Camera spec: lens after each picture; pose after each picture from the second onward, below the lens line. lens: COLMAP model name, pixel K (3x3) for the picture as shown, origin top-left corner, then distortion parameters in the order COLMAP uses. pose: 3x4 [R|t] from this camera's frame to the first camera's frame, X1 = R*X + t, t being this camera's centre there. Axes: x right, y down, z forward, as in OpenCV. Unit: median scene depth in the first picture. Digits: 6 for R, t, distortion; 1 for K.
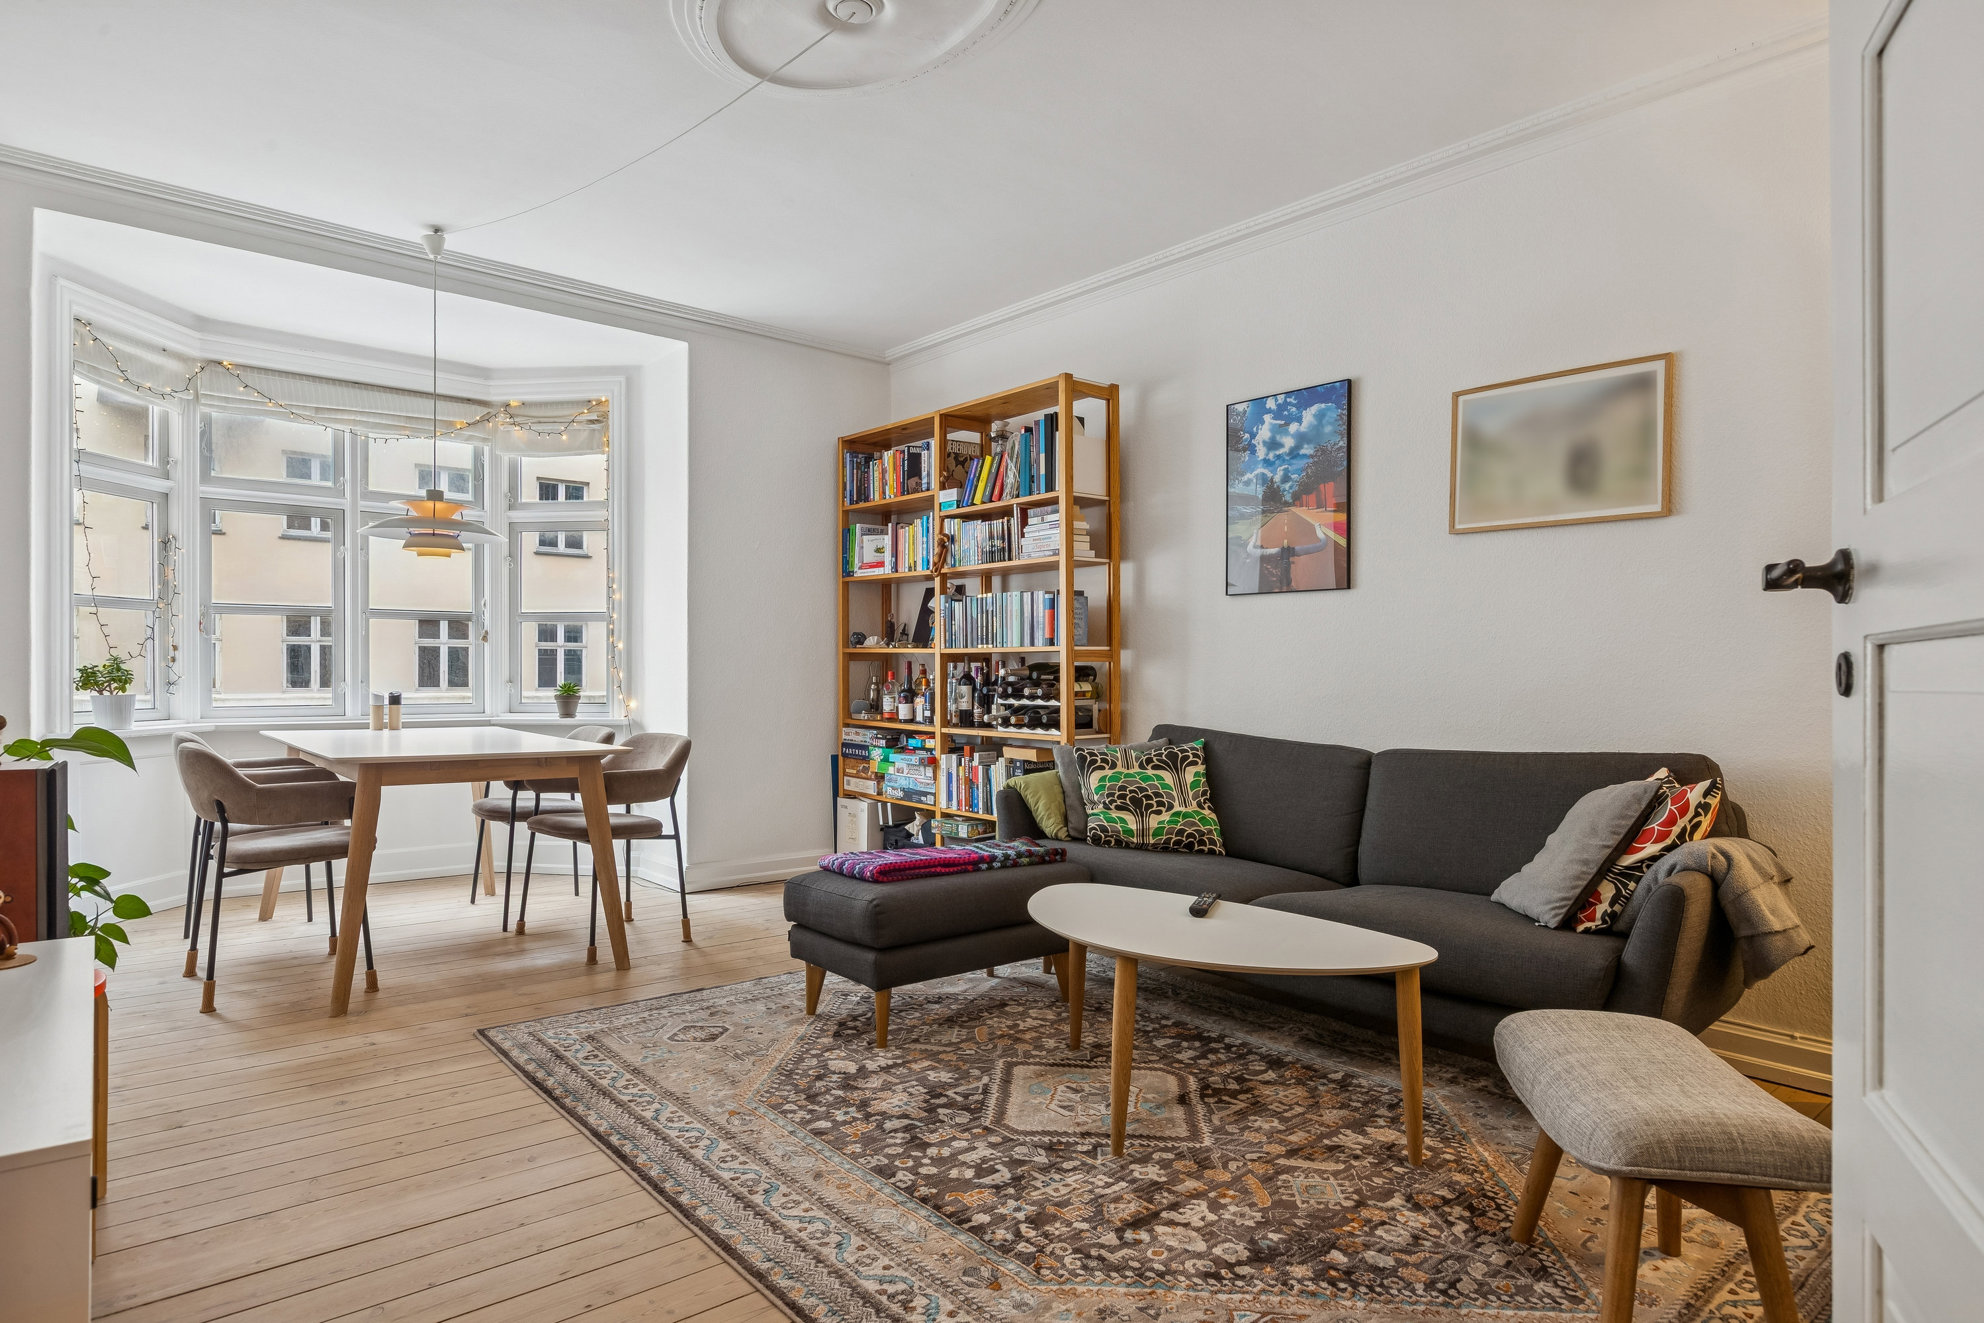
lens RADIAL K [[1110.9, 0, 993.4], [0, 1110.9, 678.7], [0, 0, 1]] dist [-0.008757, 0.000872]
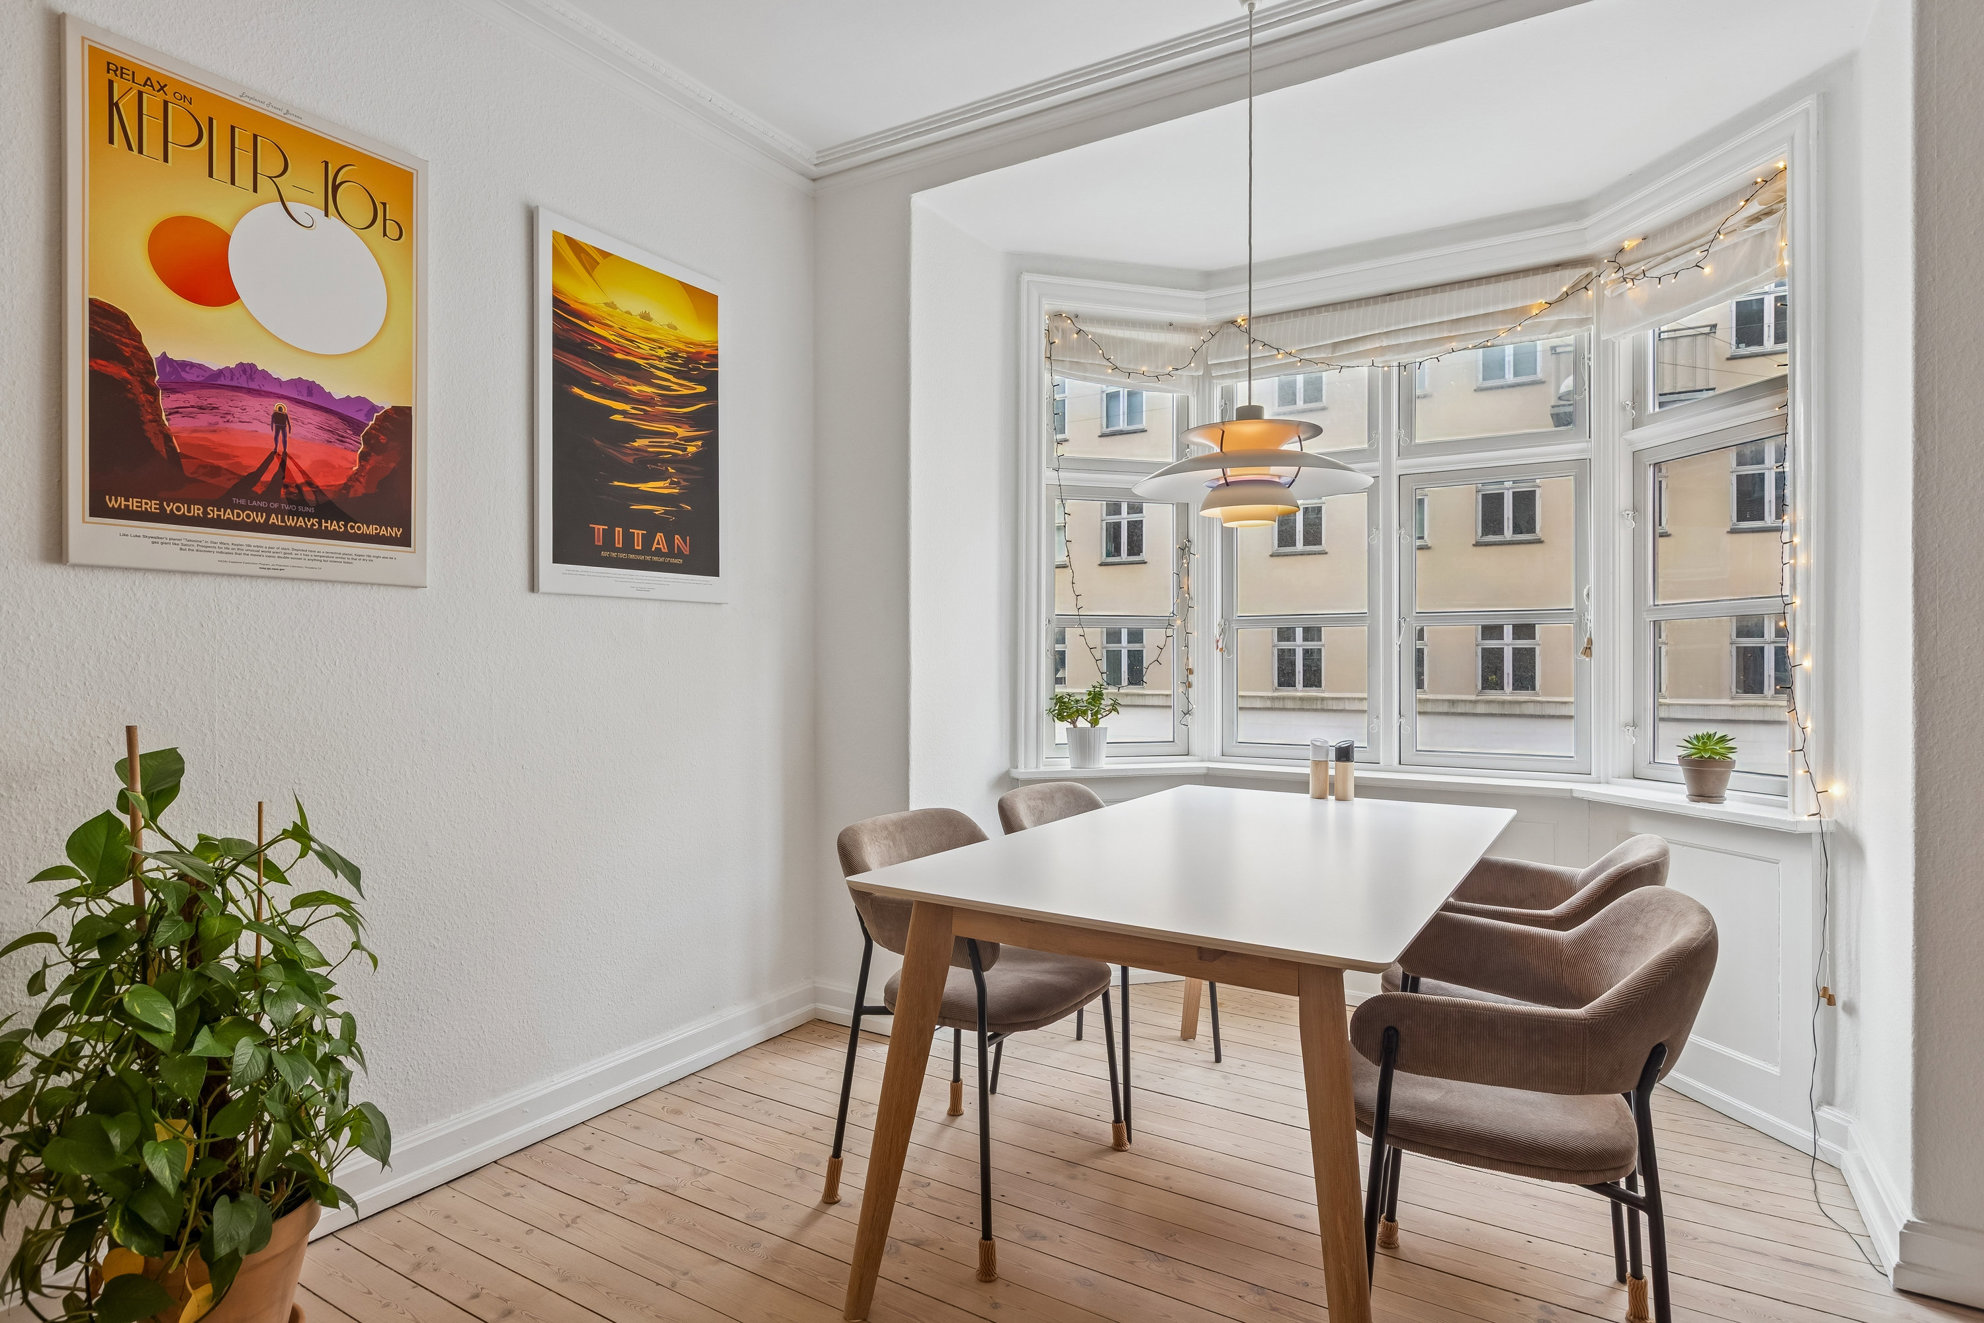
lens RADIAL K [[1044.0, 0, 993.0], [0, 1044.0, 662.9], [0, 0, 1]] dist [0.002593, -0.002337]
pose [[0.317266, -0.004695, -0.948325, -0.033374], [-0.007623, 0.999943, -0.007501, -0.034022], [0.948306, 0.009609, 0.317212, 0.751631]]
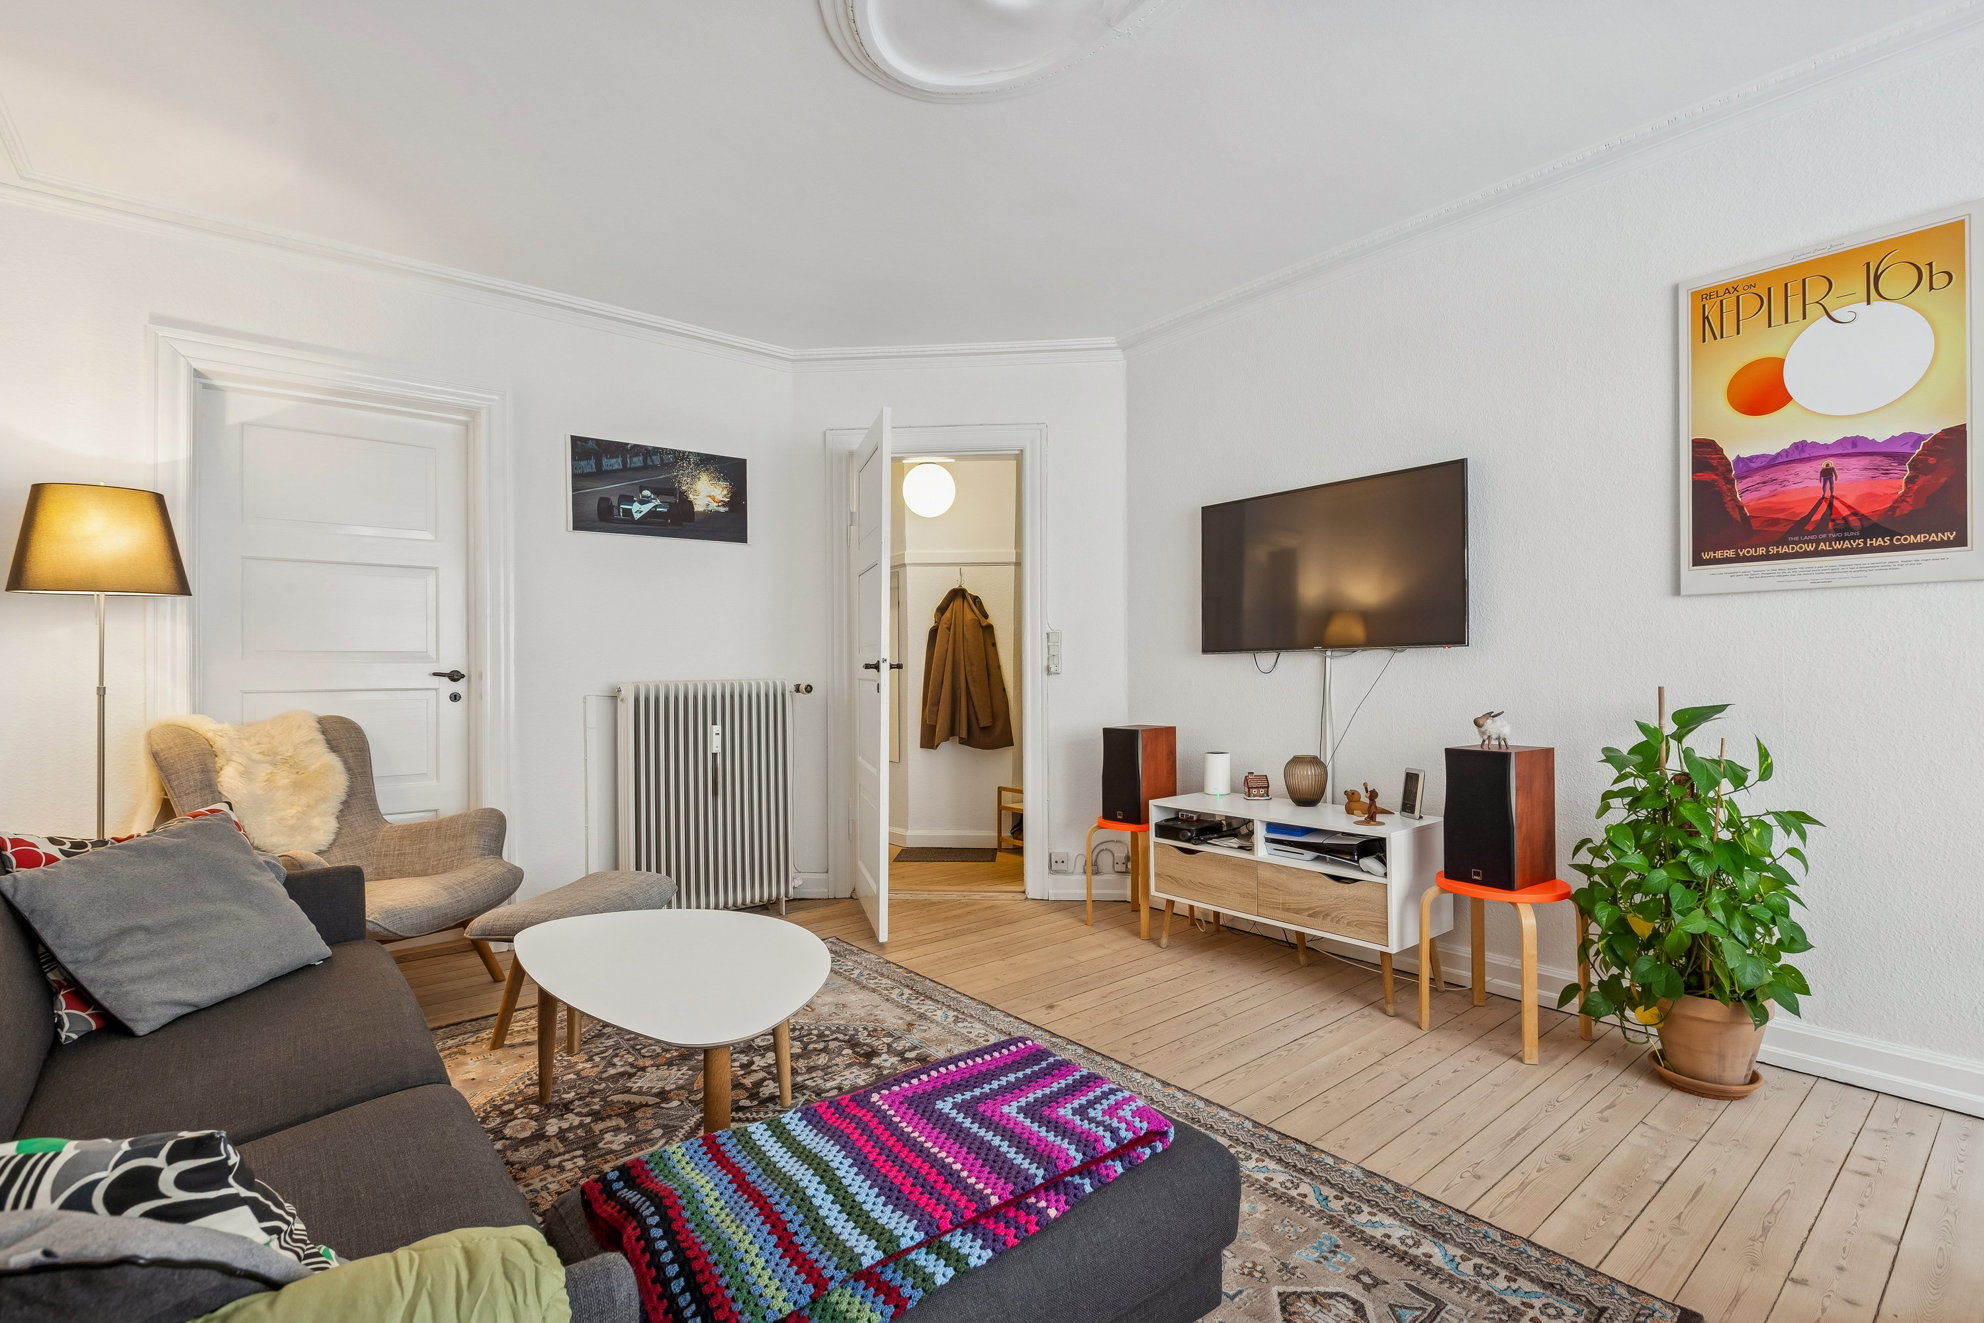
lens RADIAL K [[915.4, 0, 1011.1], [0, 915.4, 668.2], [0, 0, 1]] dist [-0.000137, 0.000433]
pose [[-0.999952, 0.000858, -0.009724, -0.072744], [0.000797, 0.999980, 0.006298, -0.026918], [0.009730, 0.006289, -0.999933, 1.199896]]
